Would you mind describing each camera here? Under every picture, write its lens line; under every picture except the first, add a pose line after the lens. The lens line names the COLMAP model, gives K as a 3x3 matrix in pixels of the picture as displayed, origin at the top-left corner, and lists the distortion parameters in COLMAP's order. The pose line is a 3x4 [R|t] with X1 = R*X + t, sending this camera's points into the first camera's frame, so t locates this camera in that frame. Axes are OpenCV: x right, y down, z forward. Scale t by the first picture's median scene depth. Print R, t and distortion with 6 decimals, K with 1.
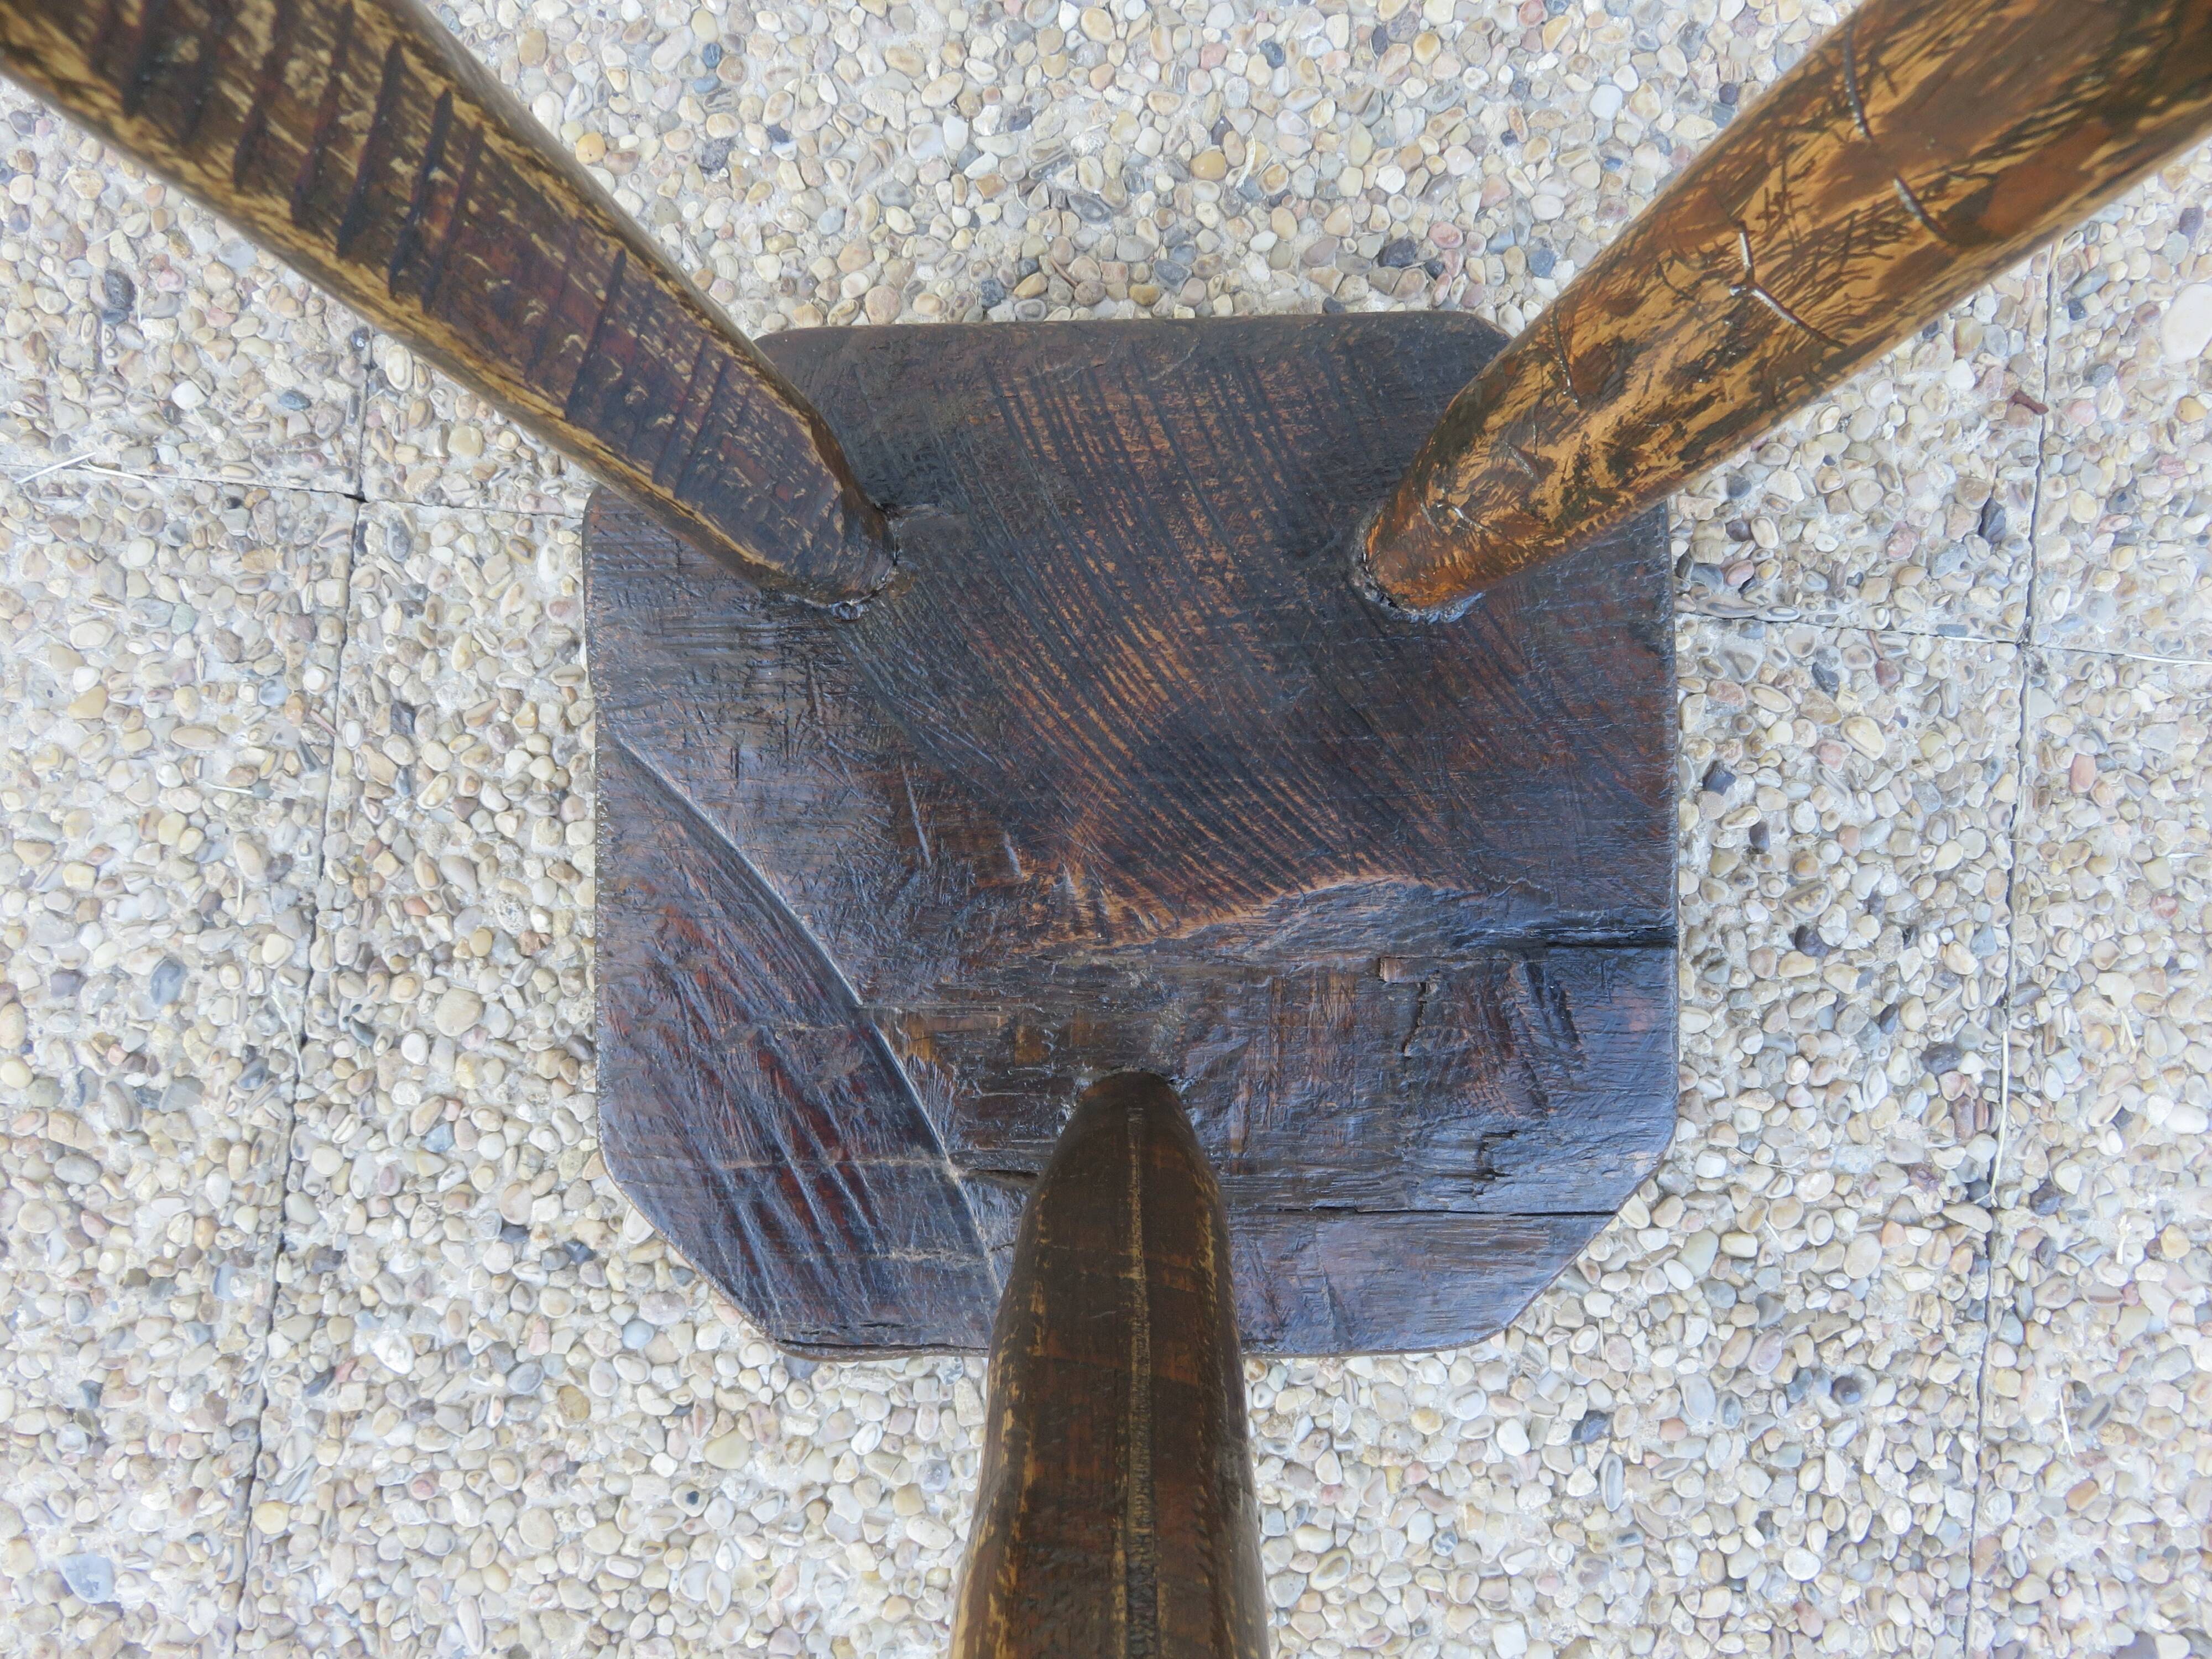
lens RADIAL K [[1662.4, 0, 1165.4], [0, 1662.4, 845.6], [0, 0, 1]] dist [-0.008010, -0.001724]
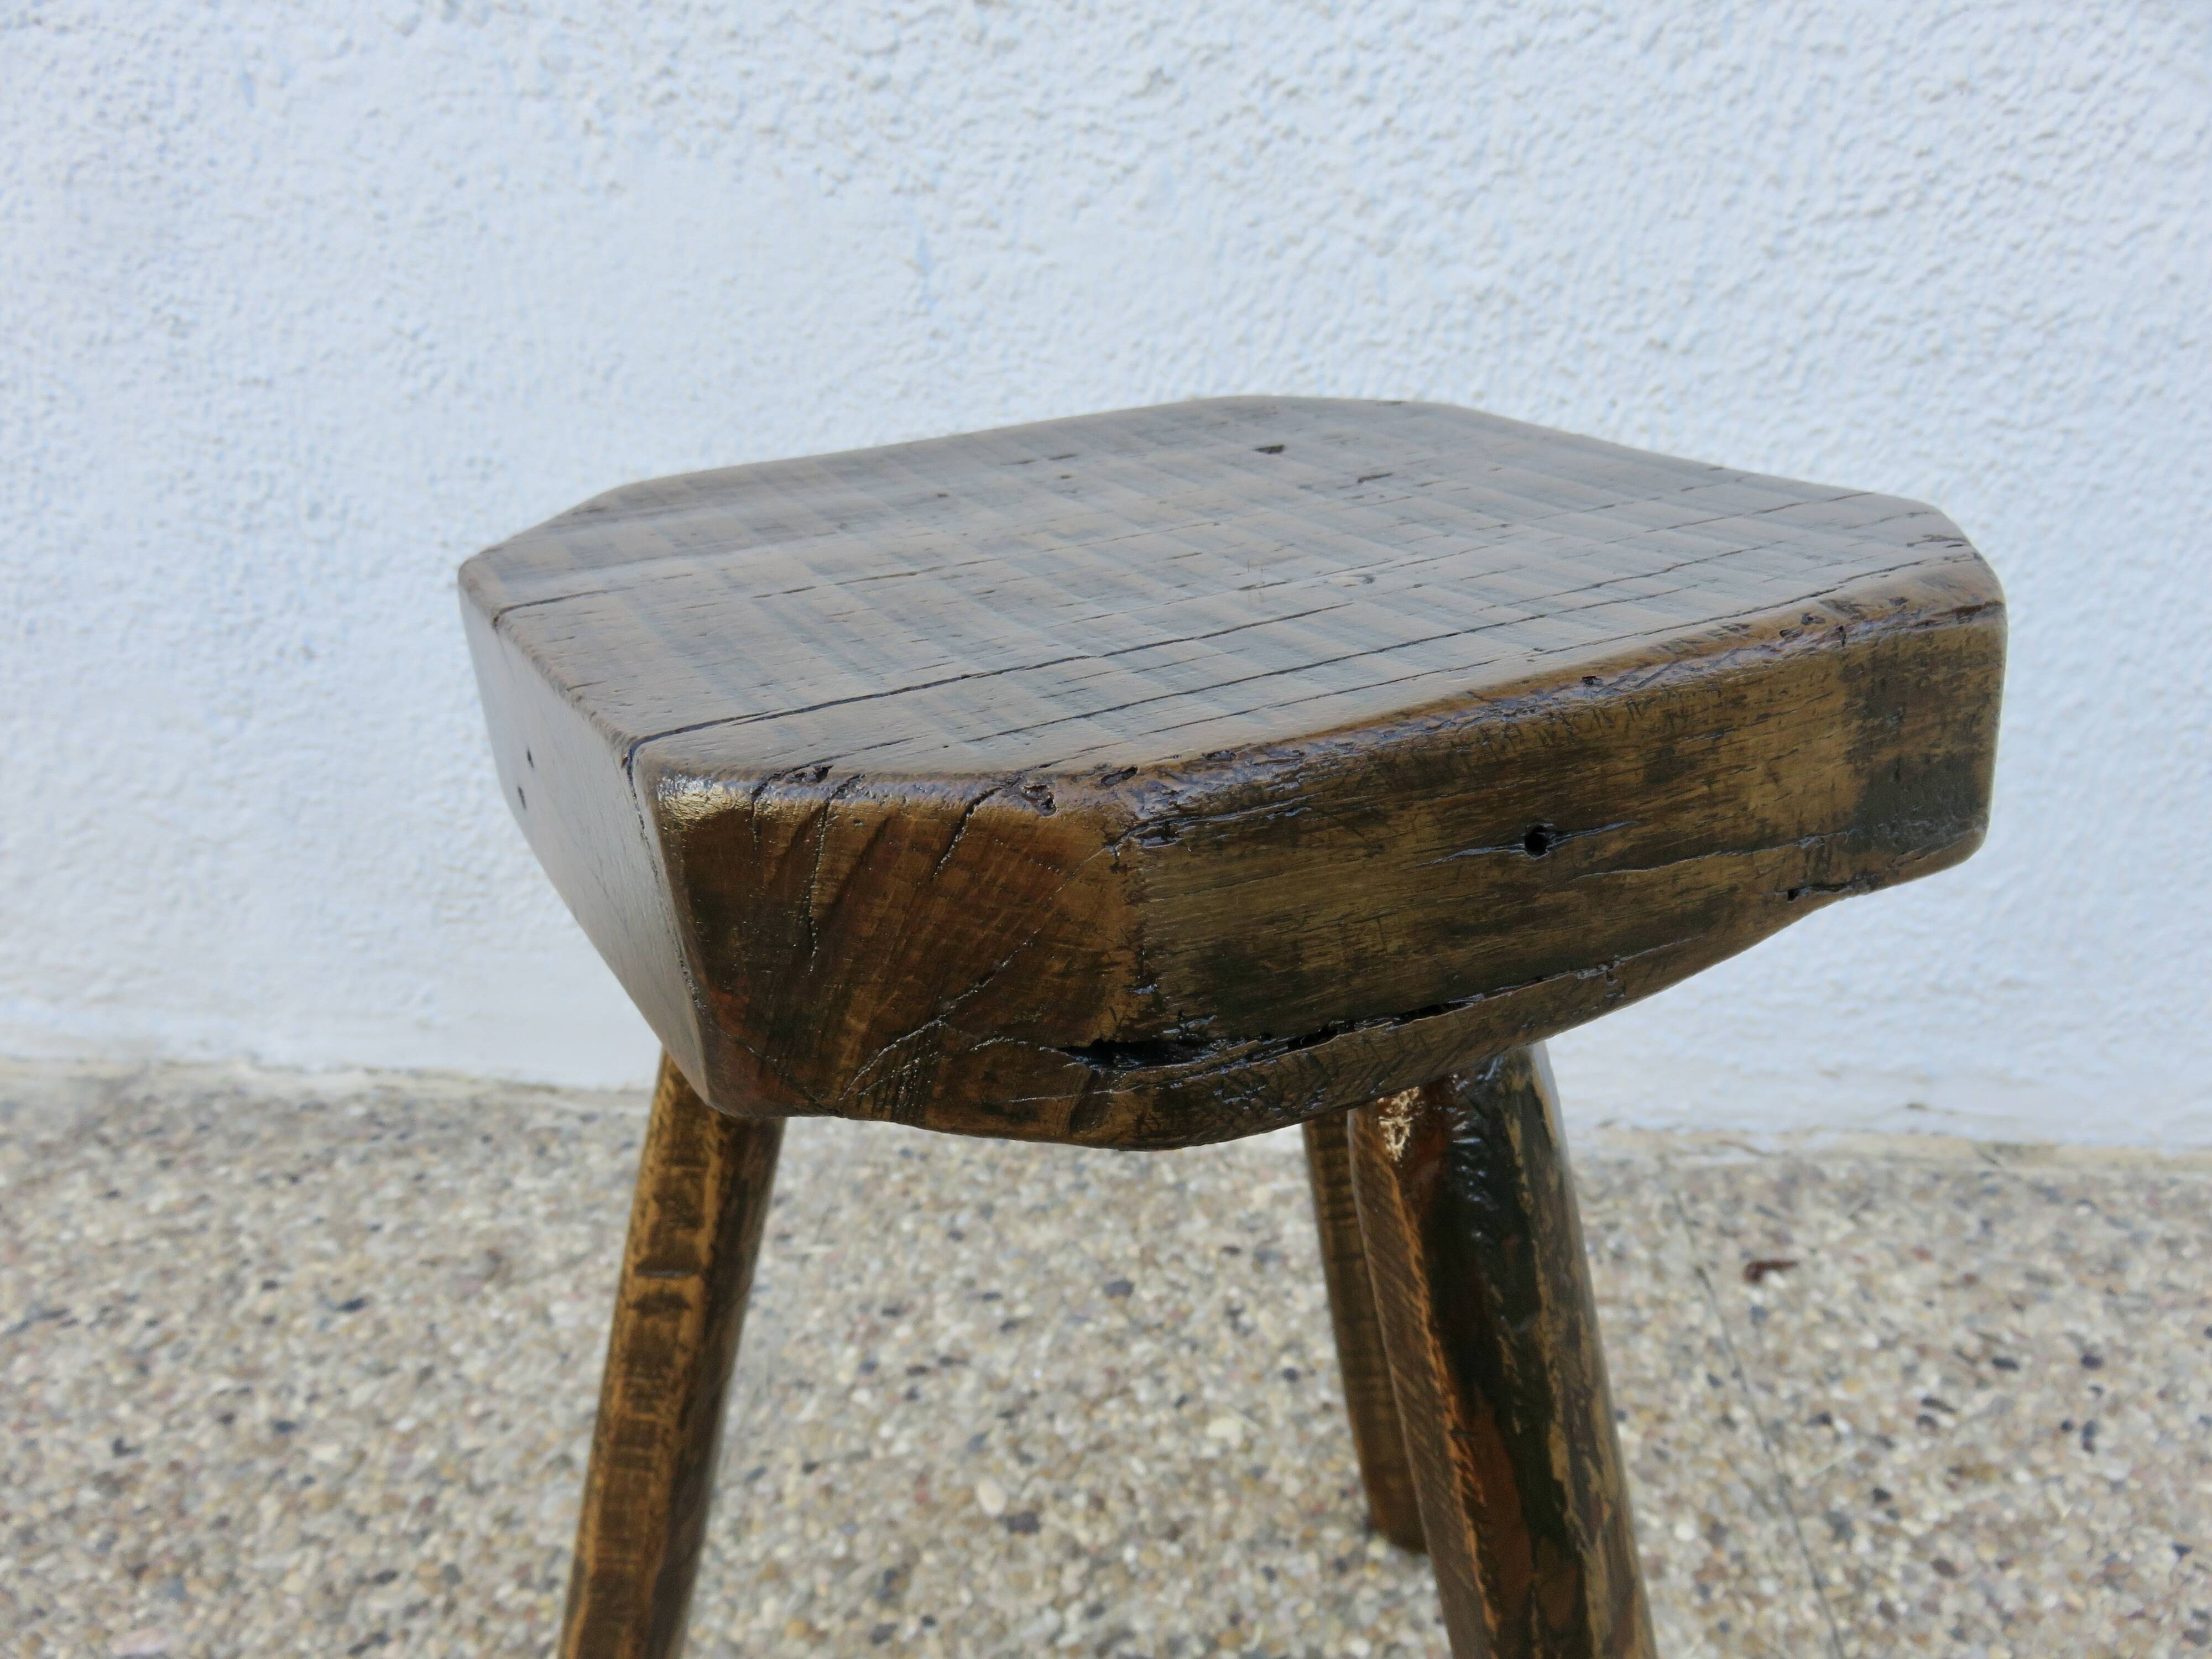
lens RADIAL K [[1662.4, 0, 1119.4], [0, 1662.4, 825.7], [0, 0, 1]] dist [-0.008010, -0.001724]
pose [[0.999835, -0.013488, -0.012204, -0.041813], [-0.005318, 0.424860, -0.905243, 0.586722], [0.017395, 0.905158, 0.424718, -0.233476]]
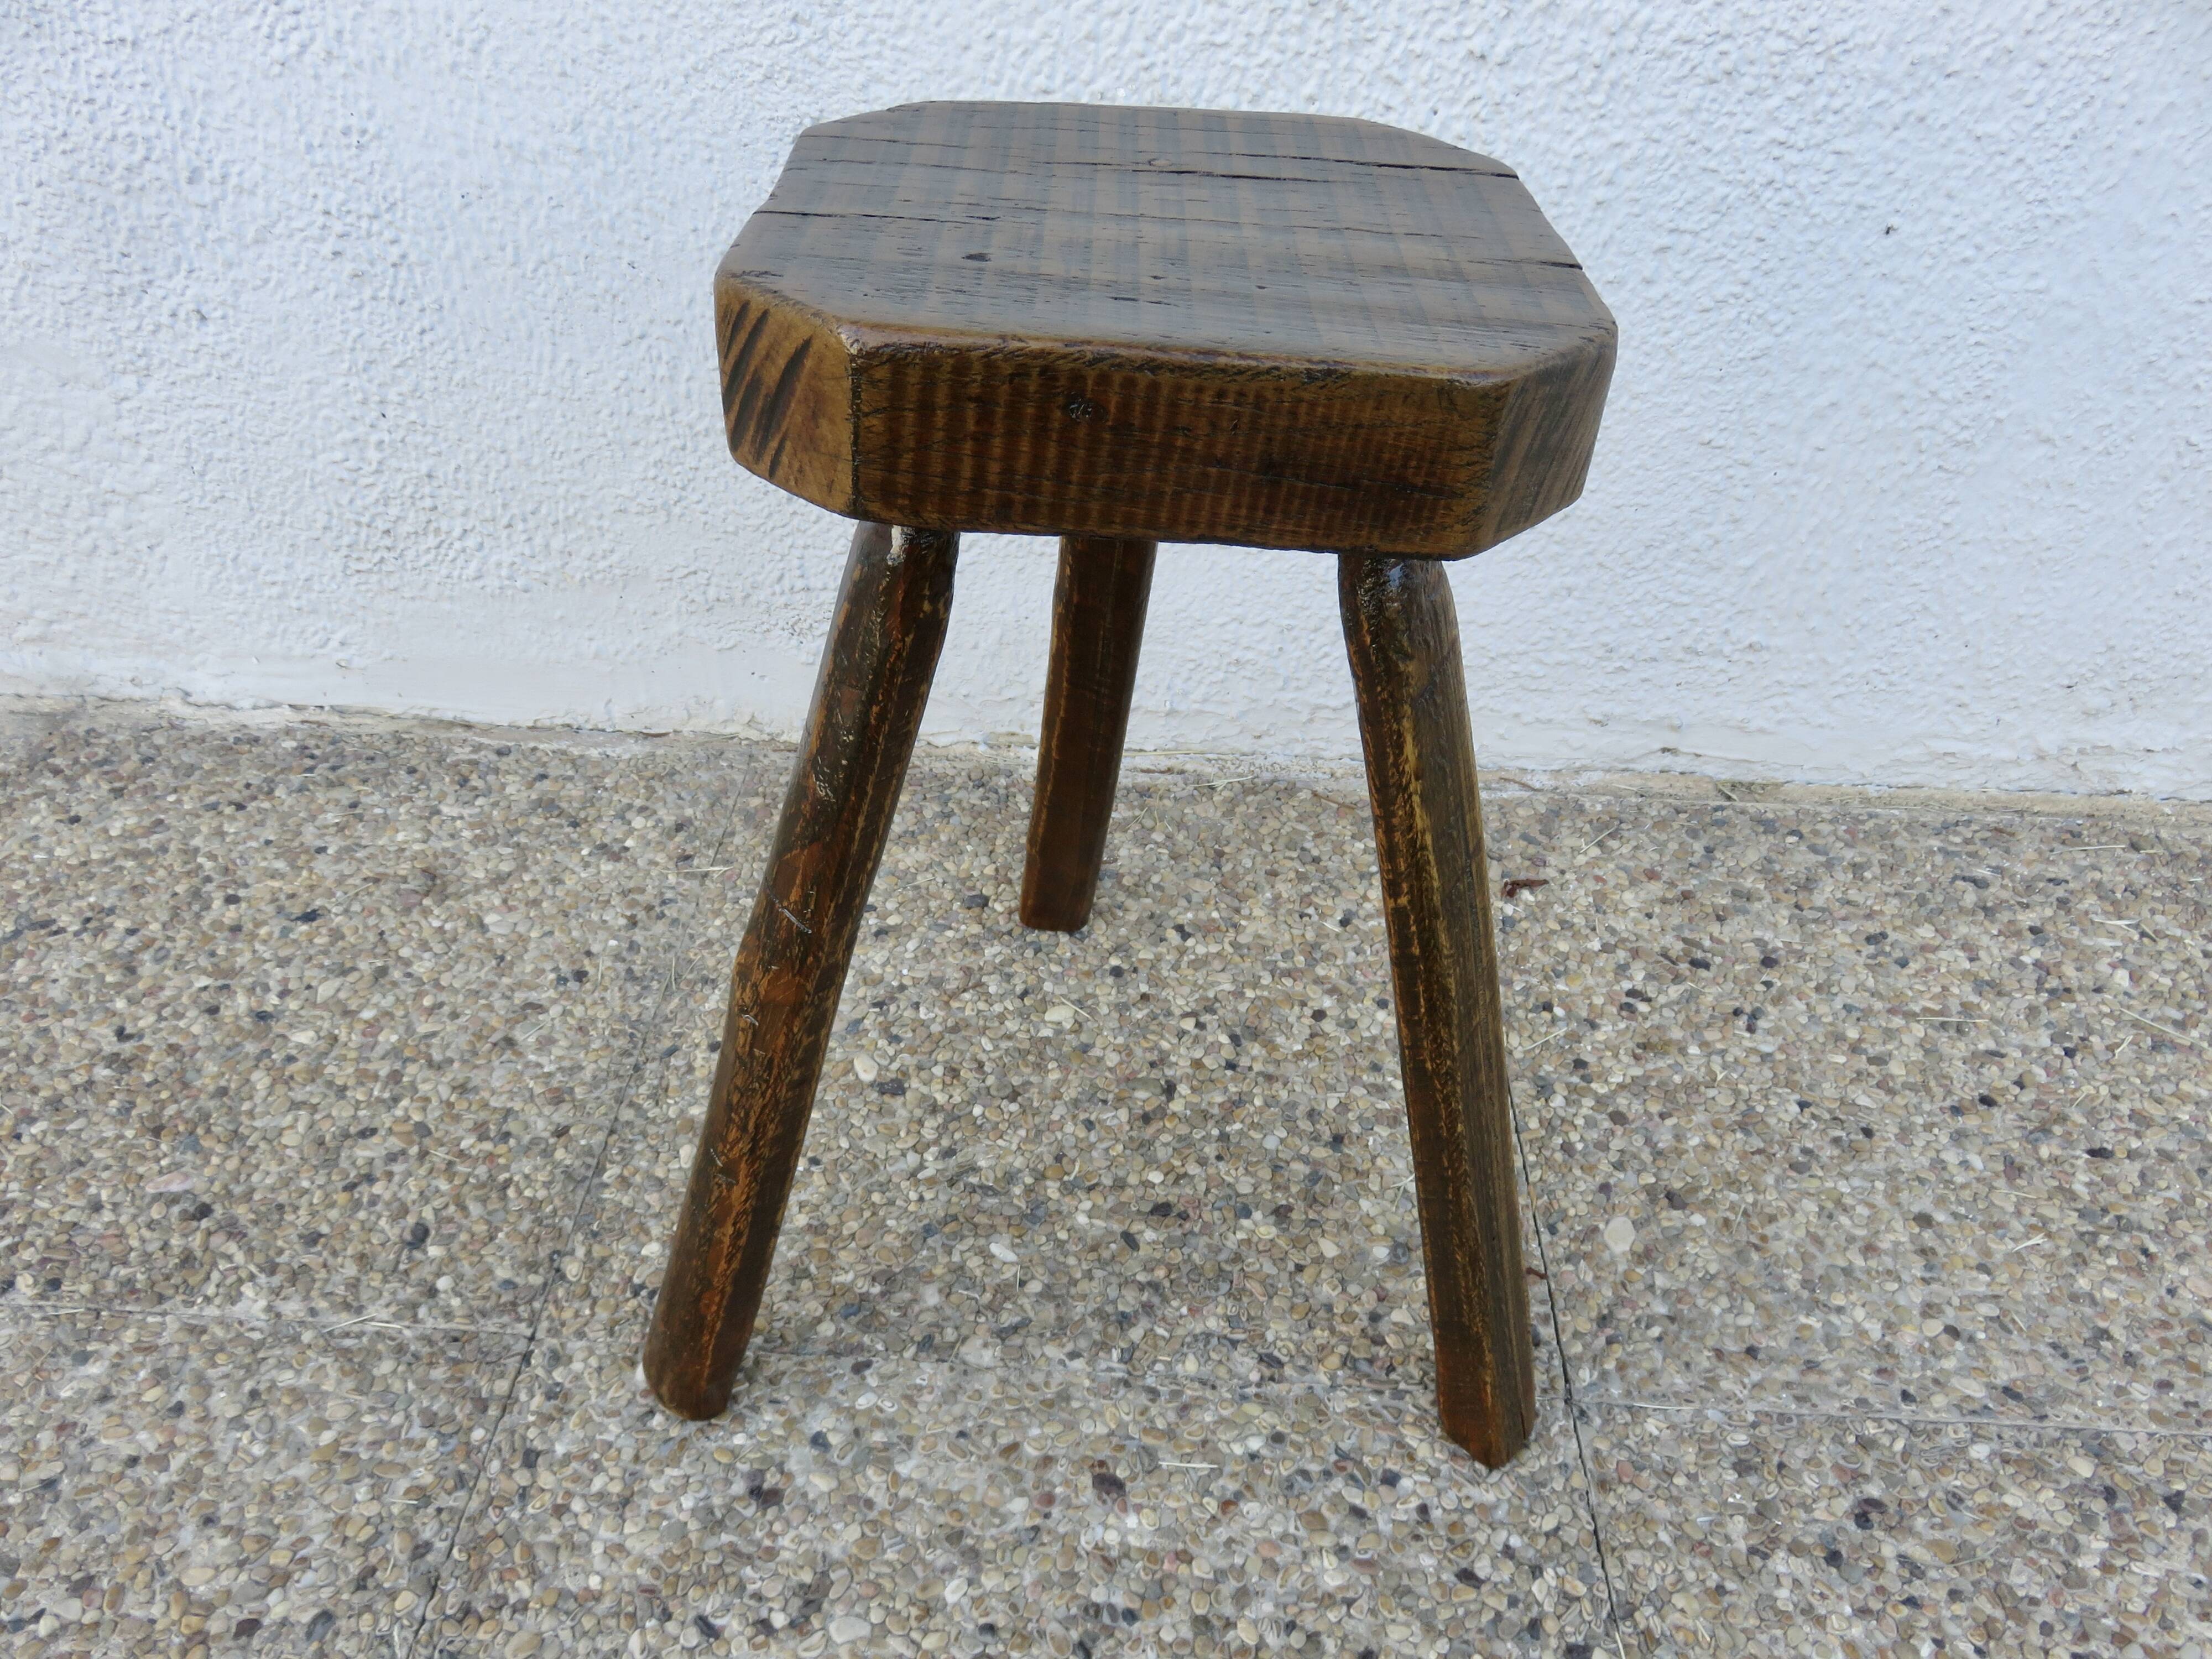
lens RADIAL K [[1662.4, 0, 1119.7], [0, 1662.4, 826.2], [0, 0, 1]] dist [-0.008010, -0.001724]
pose [[0.998965, -0.006769, 0.044977, 0.019180], [0.039328, 0.625286, -0.779404, 0.774034], [-0.022848, 0.780366, 0.624905, -0.424392]]
